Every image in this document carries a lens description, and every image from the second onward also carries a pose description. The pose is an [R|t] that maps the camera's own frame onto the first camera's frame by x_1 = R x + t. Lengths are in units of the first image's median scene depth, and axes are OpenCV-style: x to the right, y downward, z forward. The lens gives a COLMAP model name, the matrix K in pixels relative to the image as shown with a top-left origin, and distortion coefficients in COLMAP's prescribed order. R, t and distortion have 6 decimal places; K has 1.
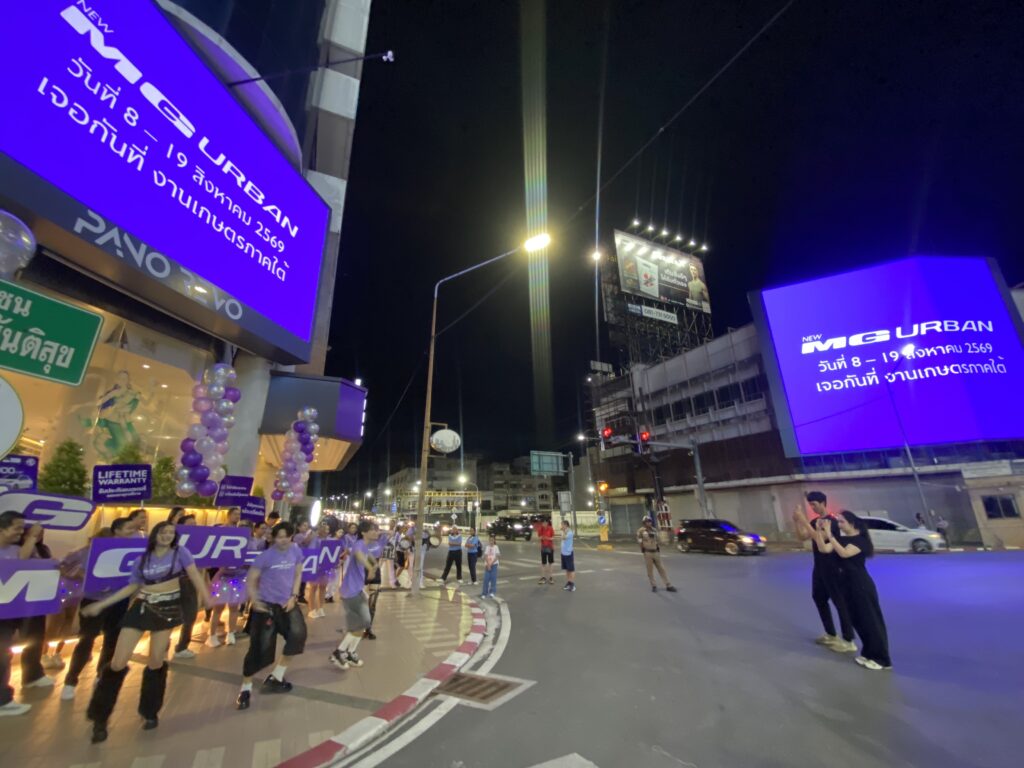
lens RADIAL K [[410.6, 0, 508.1], [0, 410.6, 382.1], [0, 0, 1]] dist [0.036480, -0.031574]
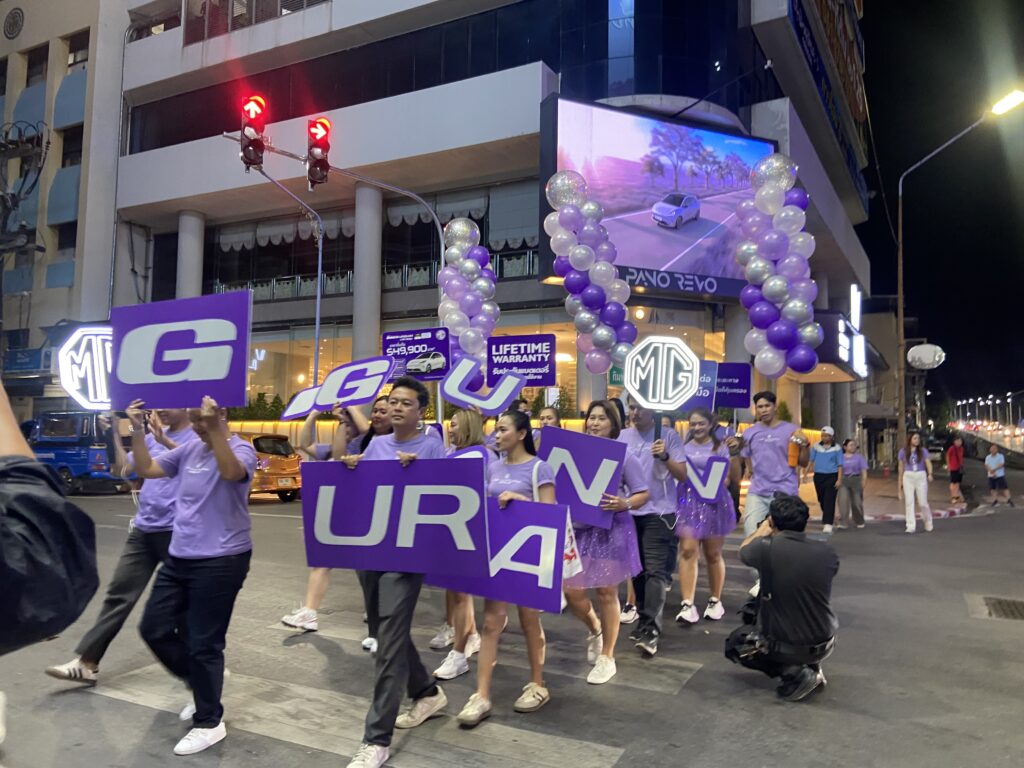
lens RADIAL K [[771.8, 0, 515.8], [0, 771.8, 368.7], [0, 0, 1]] dist [0.105966, -0.142617]
pose [[0.584633, -0.050970, -0.809696, 0.363056], [0.233094, 0.966498, 0.107462, -0.116275], [0.777092, -0.251561, 0.576927, -0.372759]]
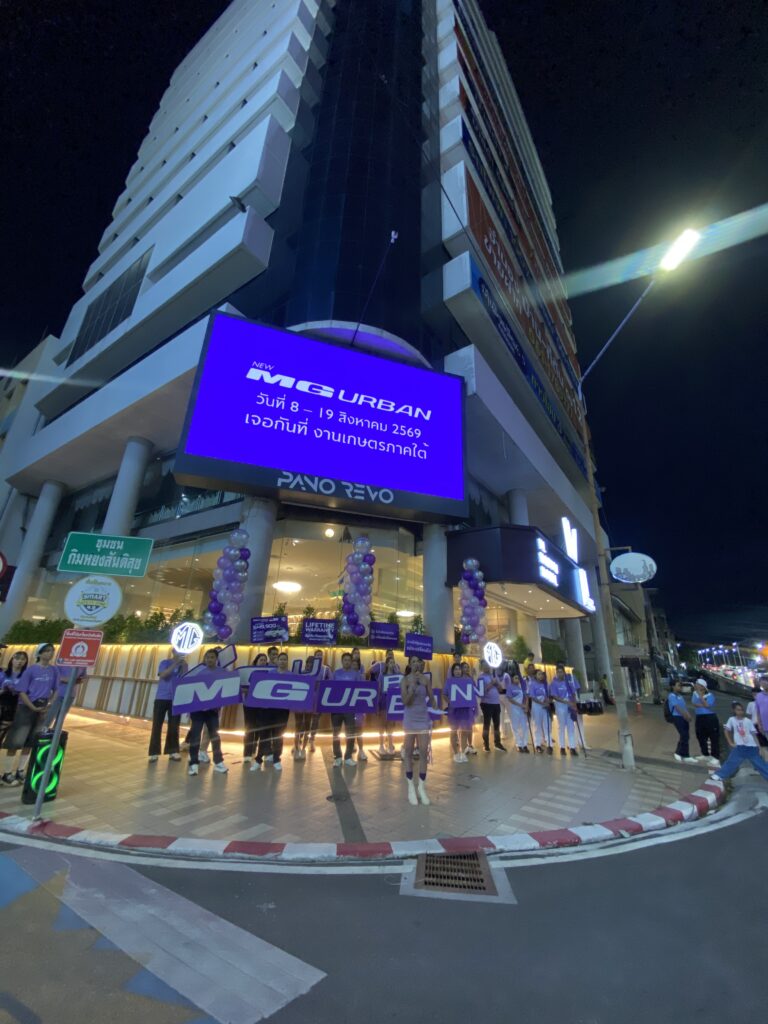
lens RADIAL K [[410.6, 0, 385.8], [0, 410.6, 509.1], [0, 0, 1]] dist [0.036480, -0.031574]
pose [[0.492786, -0.280918, -0.823558, 0.136685], [0.230314, 0.954808, -0.187876, 0.037103], [0.839117, -0.097094, 0.535215, 0.103373]]
